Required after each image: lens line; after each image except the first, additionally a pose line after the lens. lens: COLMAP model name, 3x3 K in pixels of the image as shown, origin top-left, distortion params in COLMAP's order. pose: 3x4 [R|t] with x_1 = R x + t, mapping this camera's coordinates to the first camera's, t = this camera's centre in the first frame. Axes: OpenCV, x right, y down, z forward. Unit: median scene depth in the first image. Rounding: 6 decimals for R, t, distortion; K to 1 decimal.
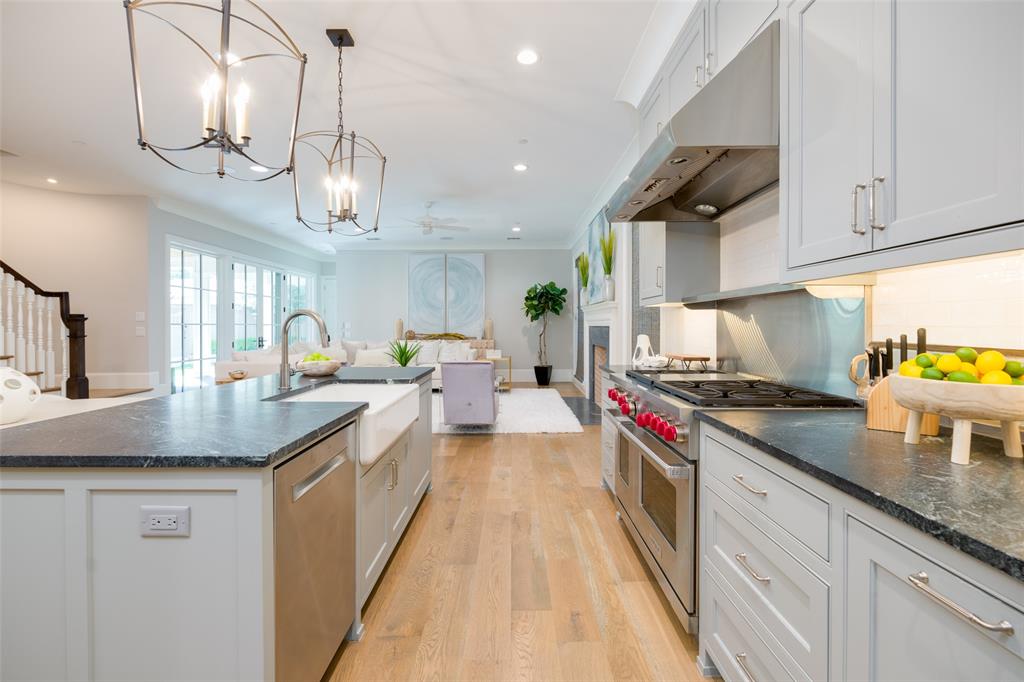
lens RADIAL K [[458.5, 0, 523.0], [0, 458.5, 323.1], [0, 0, 1]] dist [-0.000102, -0.000012]
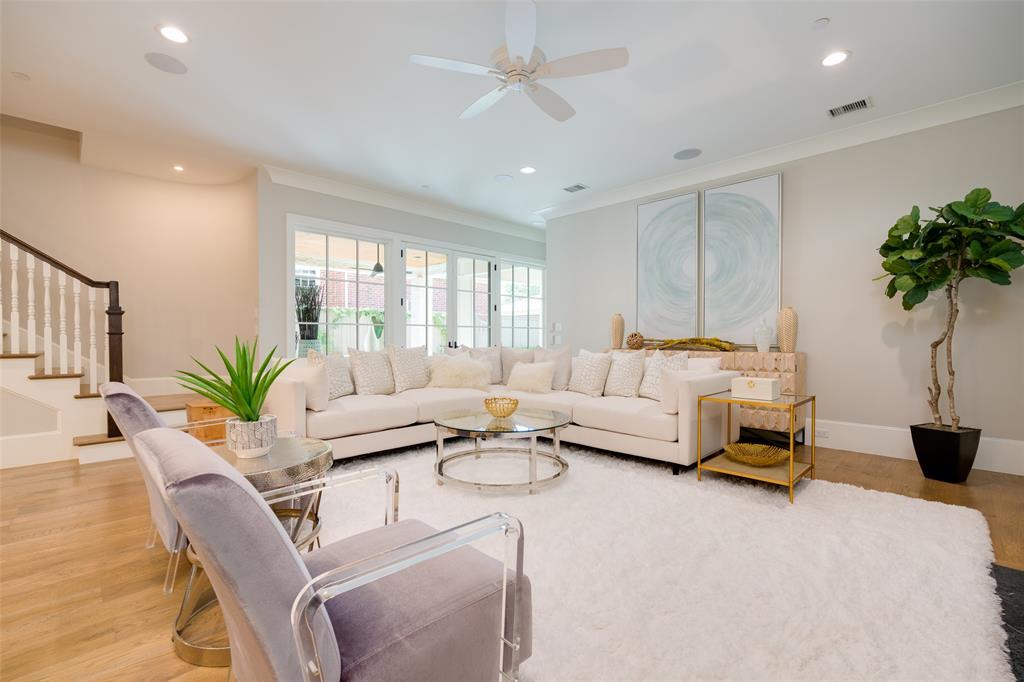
lens RADIAL K [[448.1, 0, 512.0], [0, 448.1, 341.0], [0, 0, 1]] dist [-0.013132, 0.000037]
pose [[0.694844, 0.007780, -0.719119, 0.059158], [0.003373, 0.999895, 0.014077, 0.018059], [0.719153, -0.012207, 0.694745, 0.515467]]
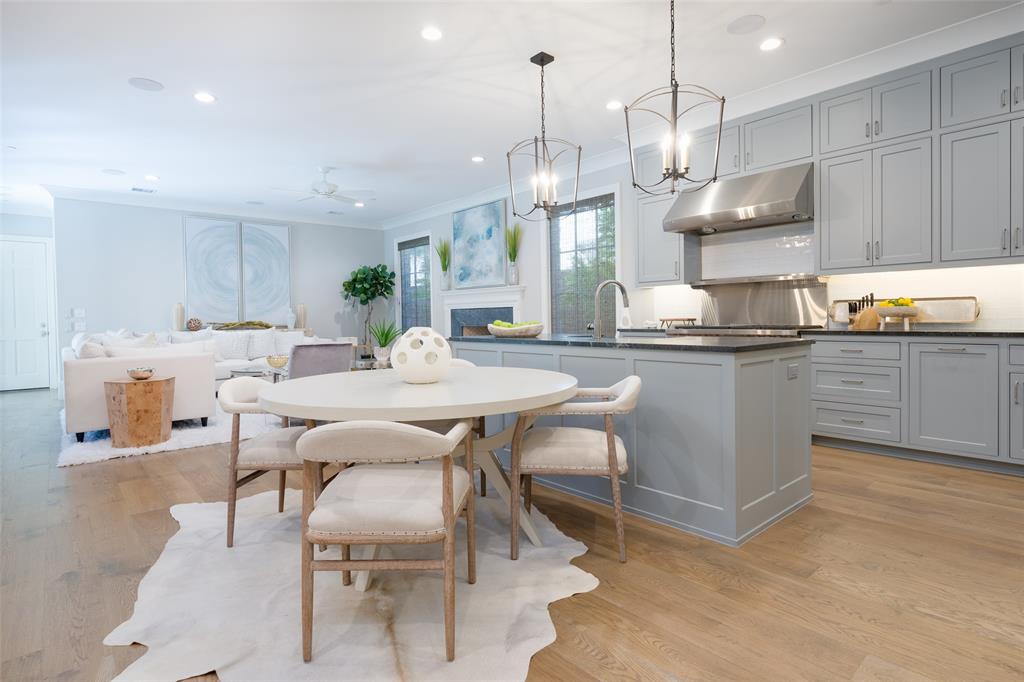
lens RADIAL K [[547.0, 0, 510.5], [0, 547.0, 335.7], [0, 0, 1]] dist [0.013471, 0.000261]
pose [[0.769354, -0.034174, 0.637908, -0.449642], [0.012902, 0.999196, 0.037968, 0.017160], [-0.638692, -0.020981, 0.769176, -0.030863]]
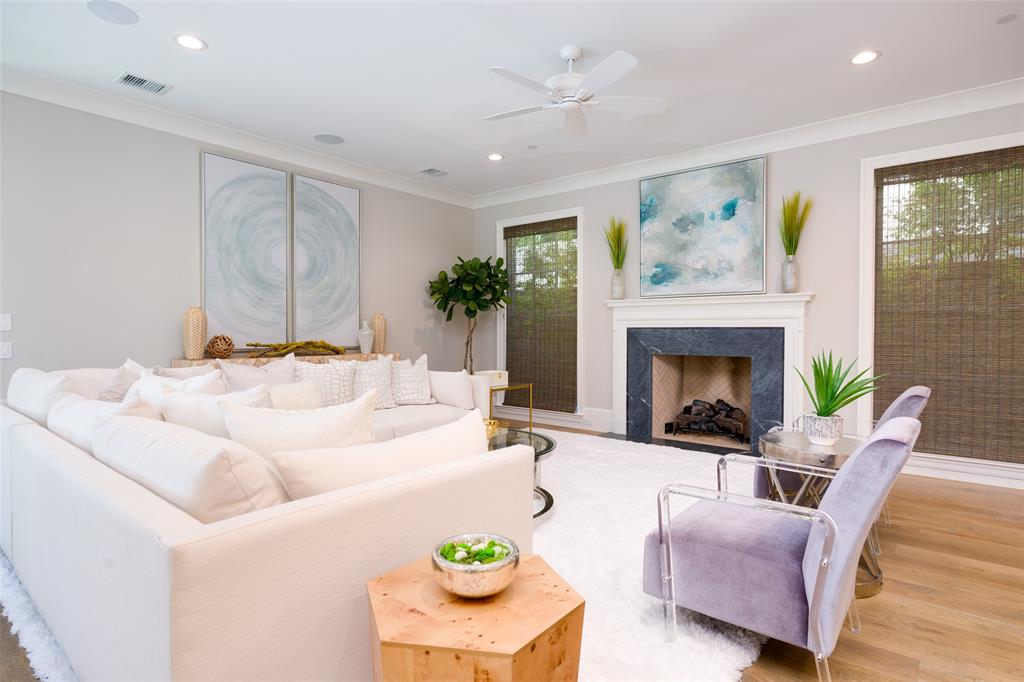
lens RADIAL K [[547.0, 0, 510.5], [0, 547.0, 335.7], [0, 0, 1]] dist [0.013471, 0.000261]
pose [[0.645125, -0.003865, 0.764068, -0.484055], [-0.006595, 0.999922, 0.010626, 0.008921], [-0.764049, -0.011894, 0.645049, 0.503486]]
